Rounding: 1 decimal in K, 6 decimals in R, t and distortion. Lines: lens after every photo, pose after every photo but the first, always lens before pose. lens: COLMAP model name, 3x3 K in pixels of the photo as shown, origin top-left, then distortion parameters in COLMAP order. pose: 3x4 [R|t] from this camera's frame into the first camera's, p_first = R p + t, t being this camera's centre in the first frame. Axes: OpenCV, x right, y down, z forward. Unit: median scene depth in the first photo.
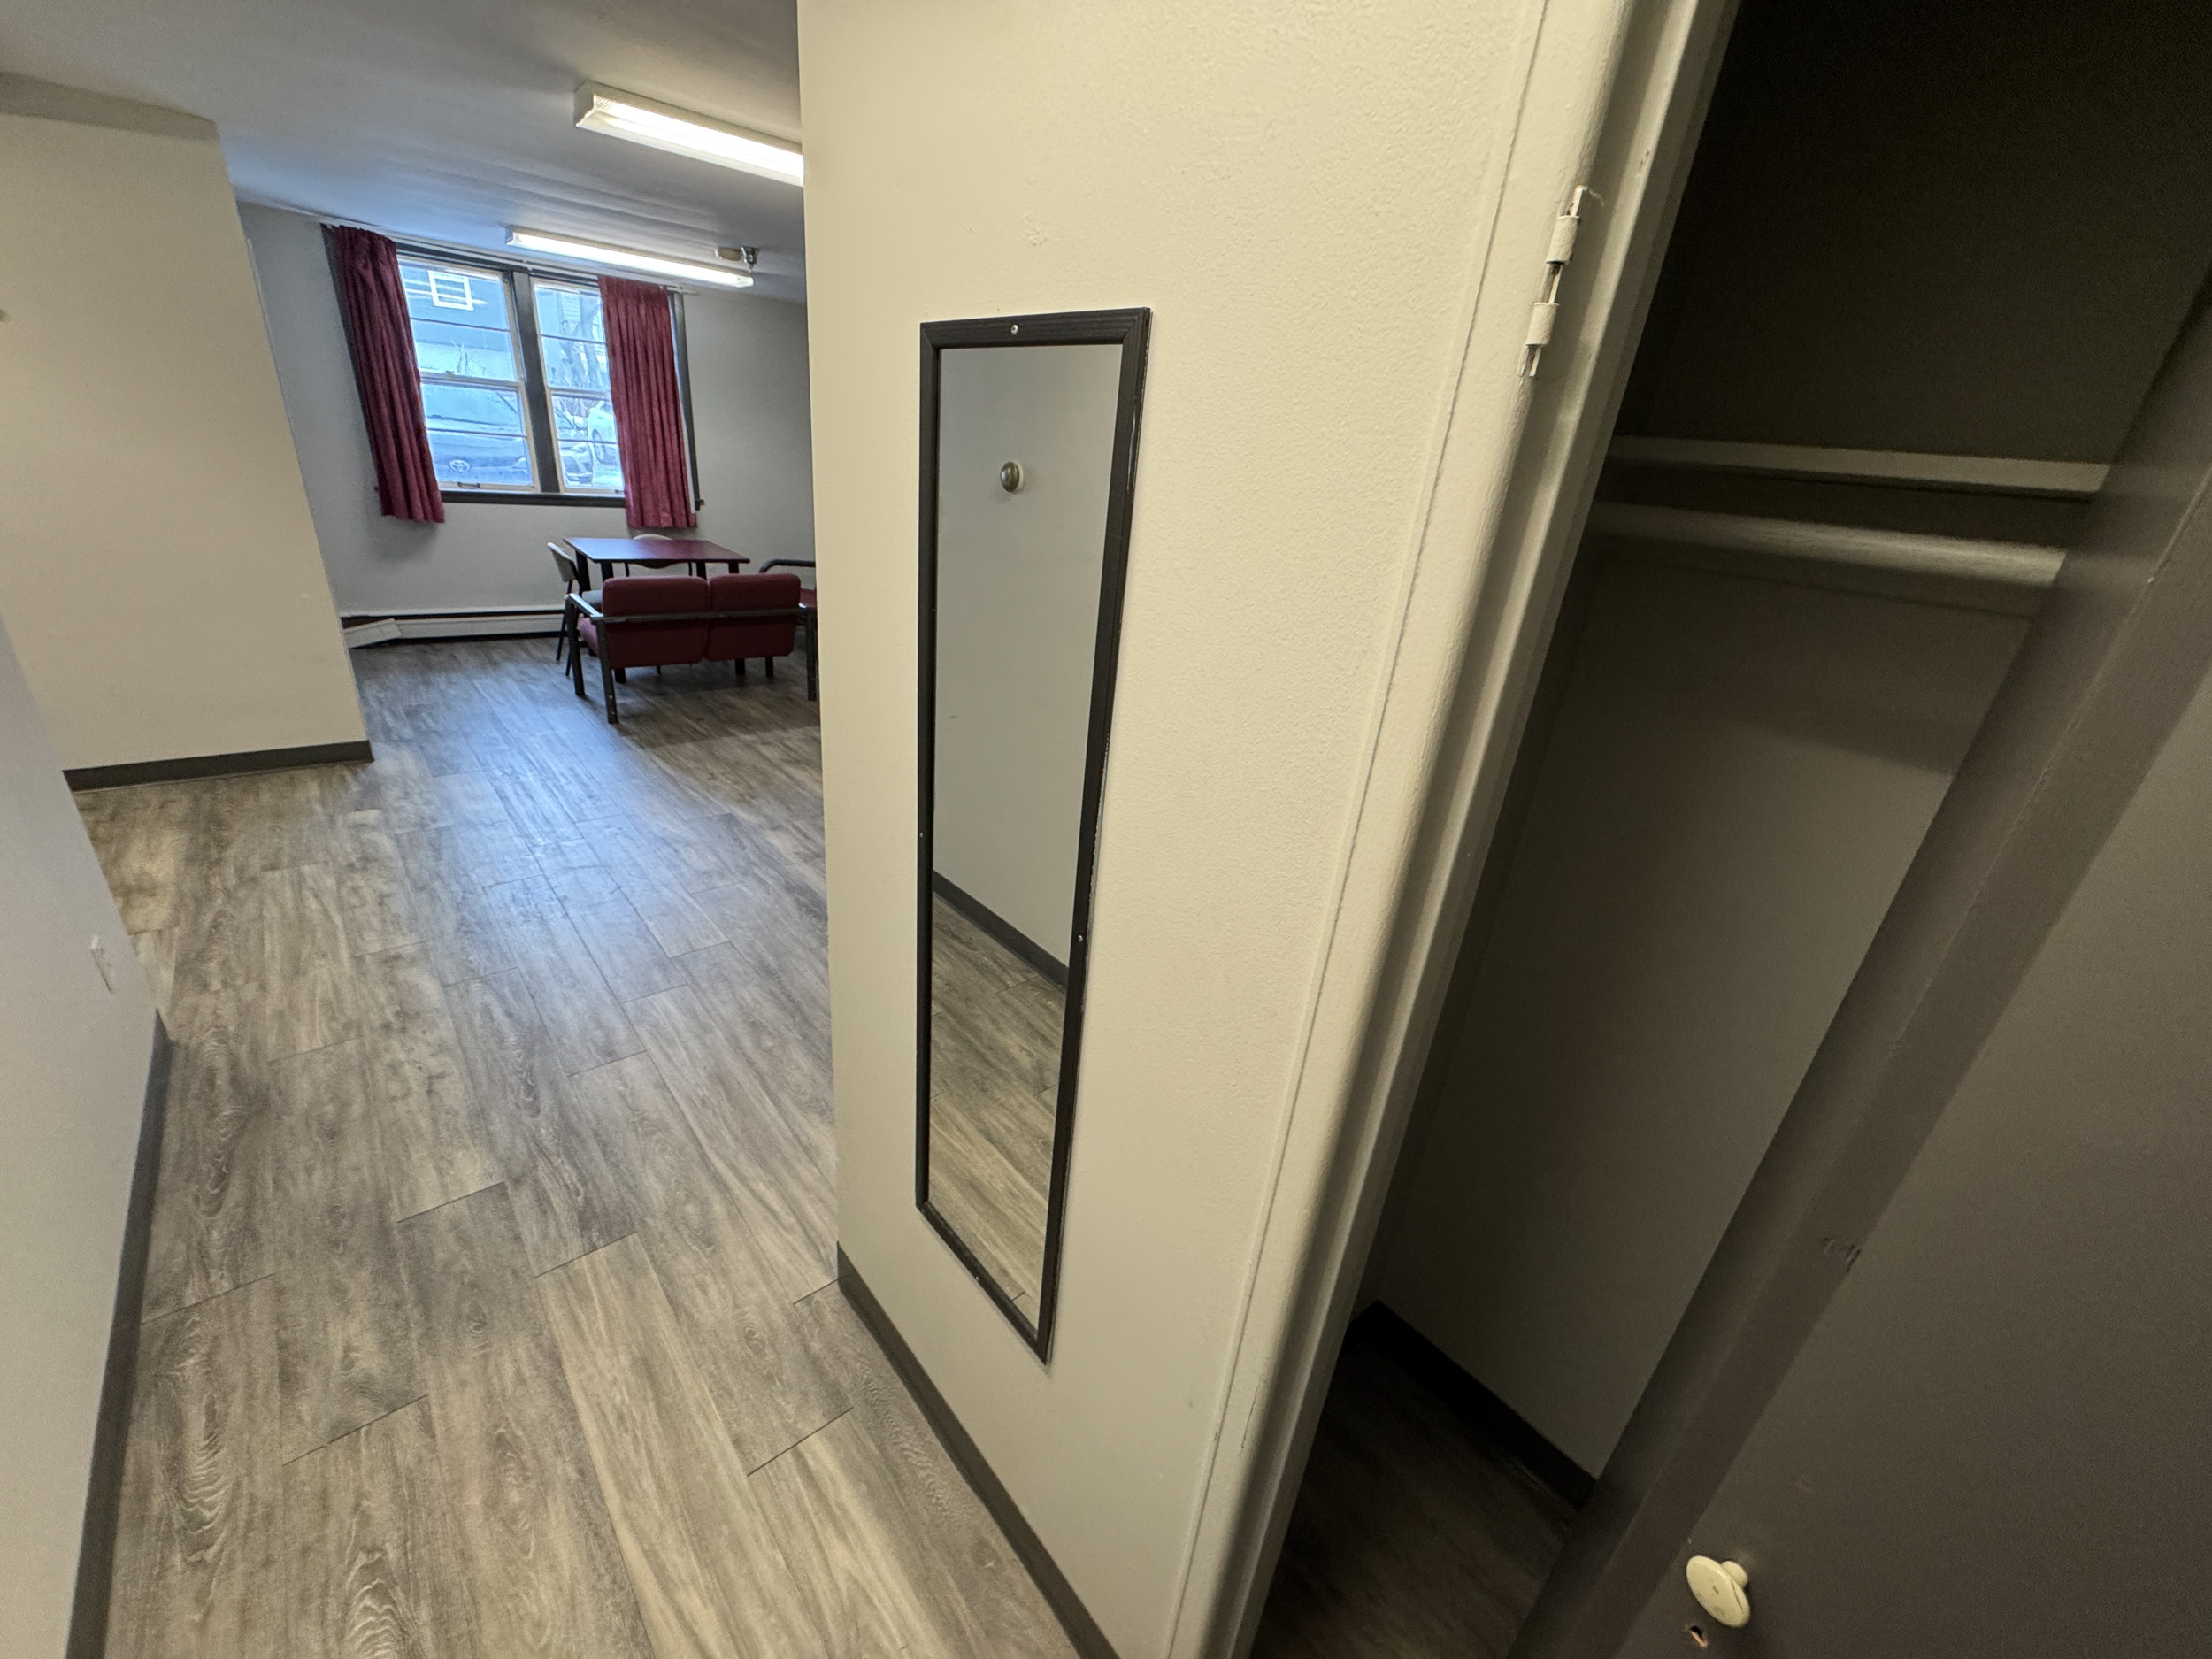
lens RADIAL K [[884.0, 0, 1101.5], [0, 884.0, 824.7], [0, 0, 1]] dist [-0.000280, 0.000054]
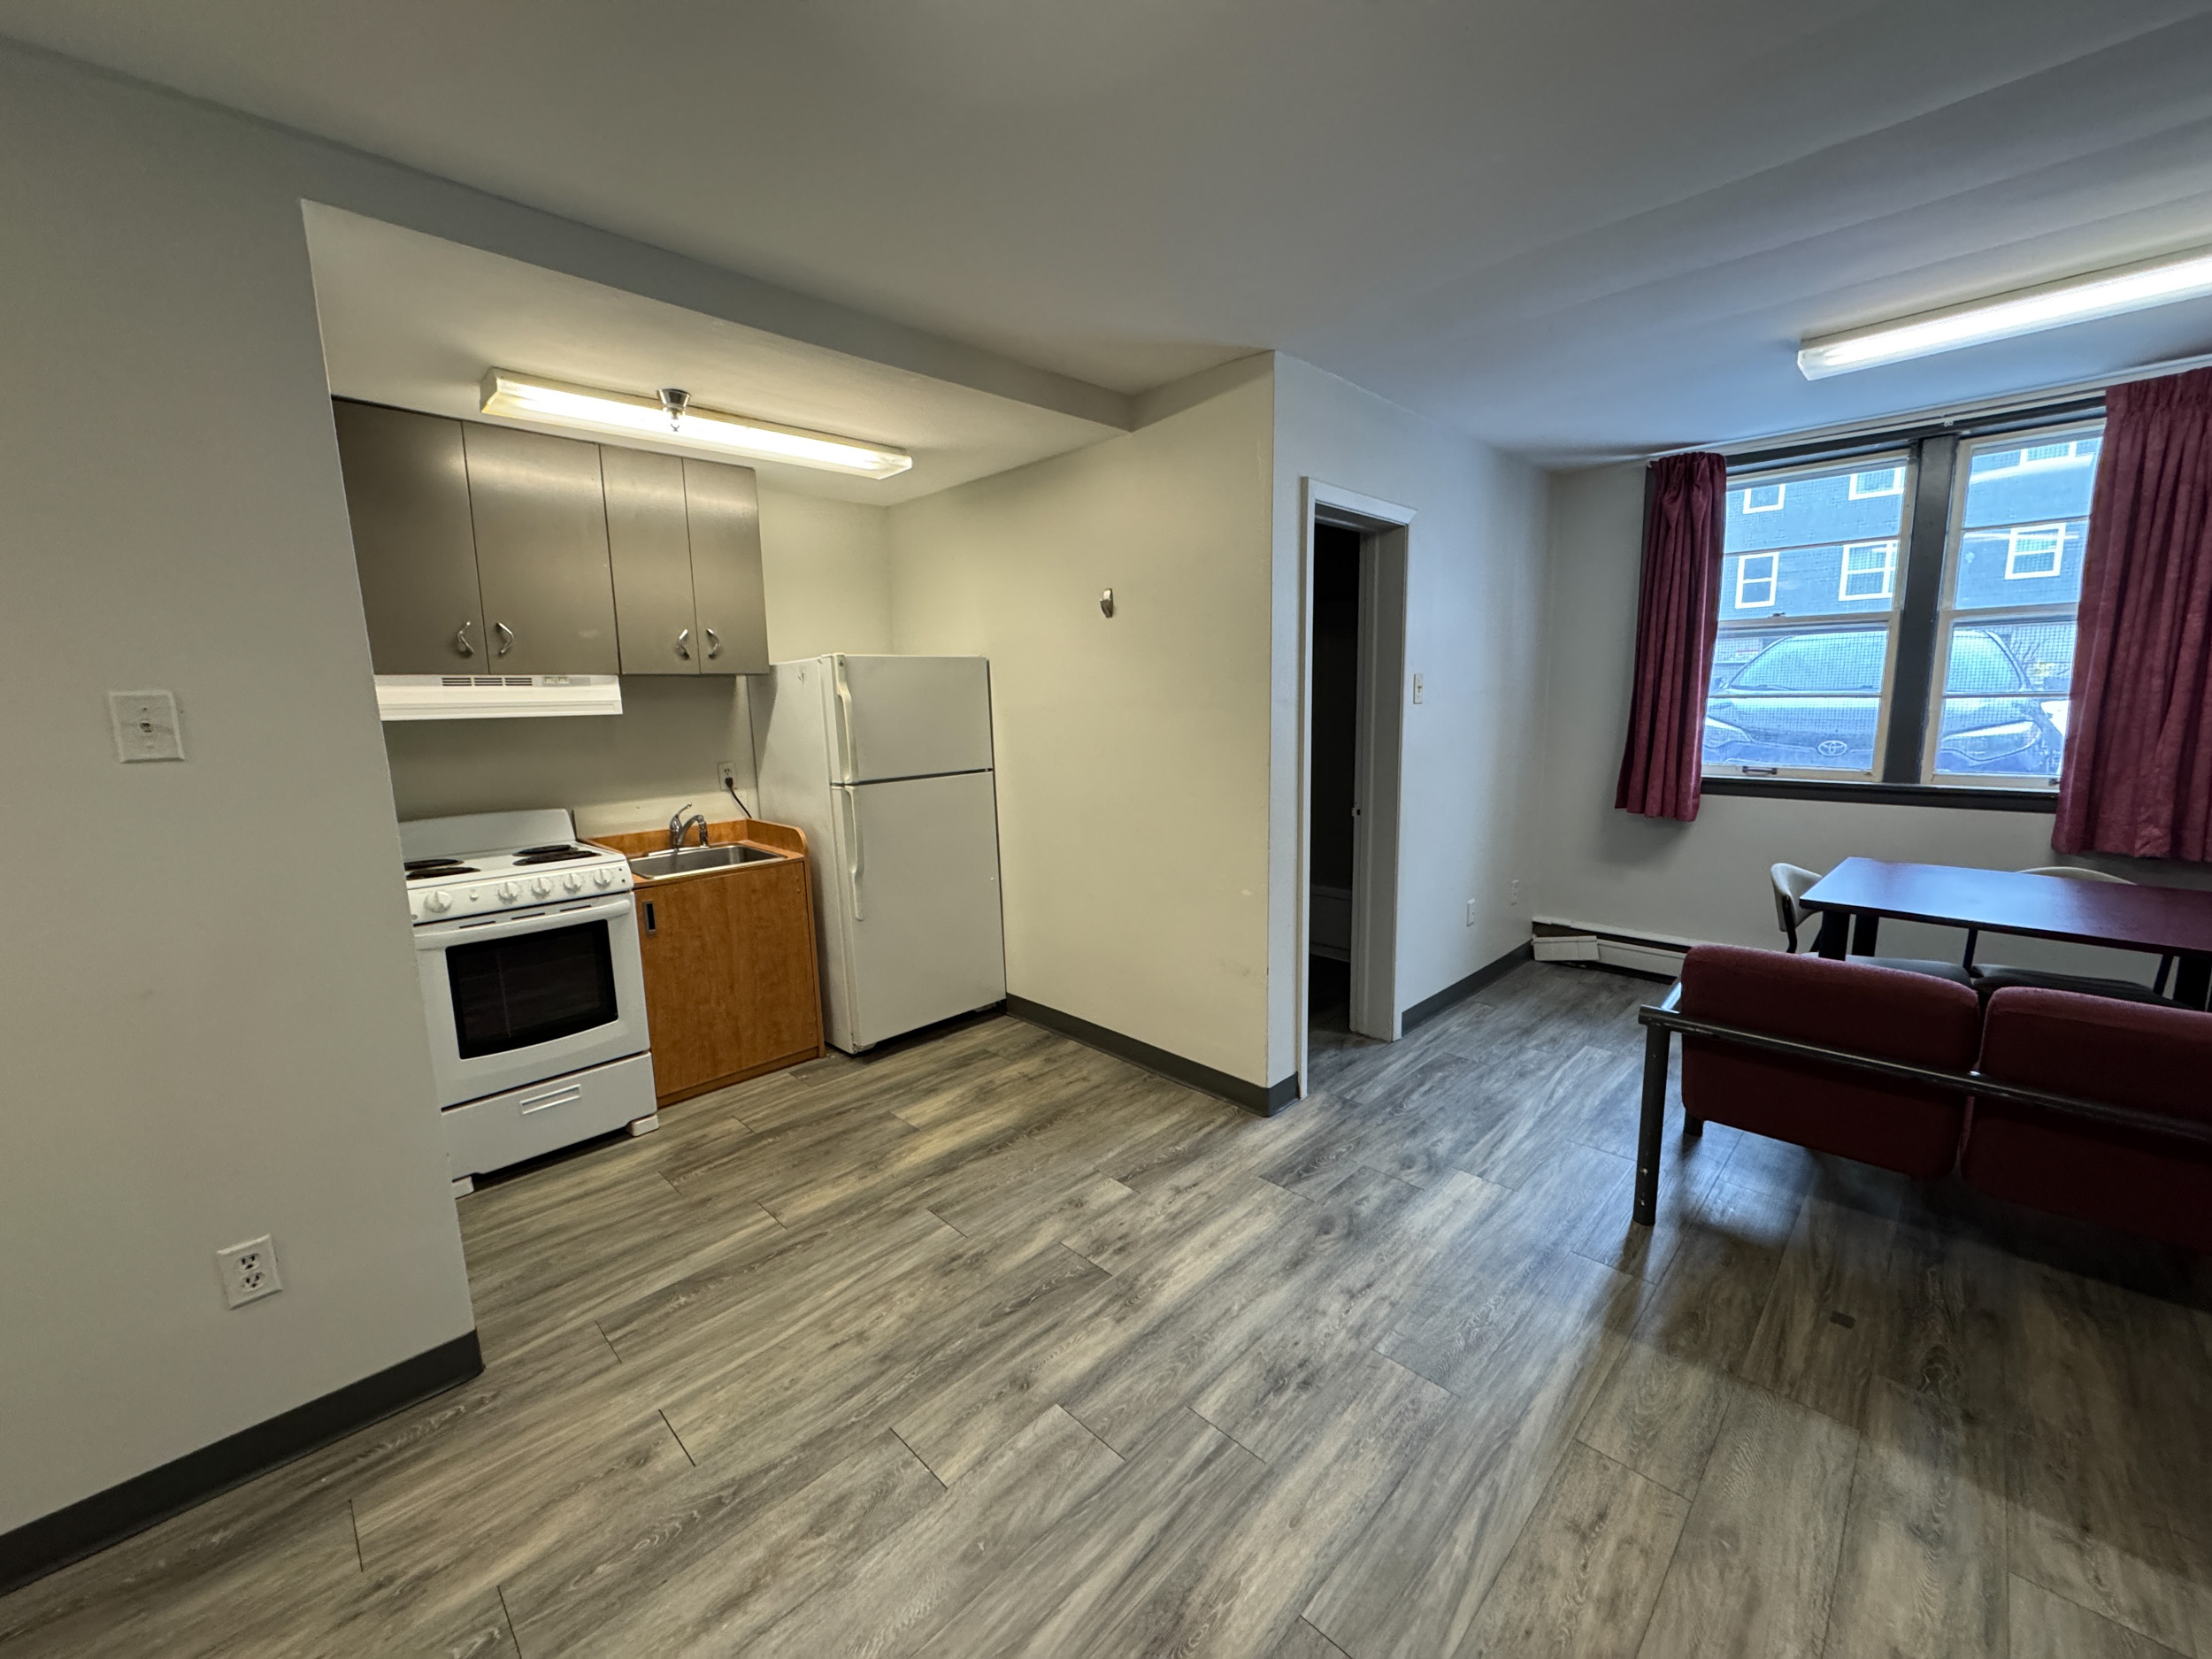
lens RADIAL K [[877.1, 0, 1104.4], [0, 877.1, 826.8], [0, 0, 1]] dist [-0.001113, -0.000182]
pose [[0.070821, 0.056967, -0.995861, -0.098603], [-0.367473, 0.929641, 0.027046, -0.199090], [0.927334, 0.364036, 0.086772, 0.549239]]
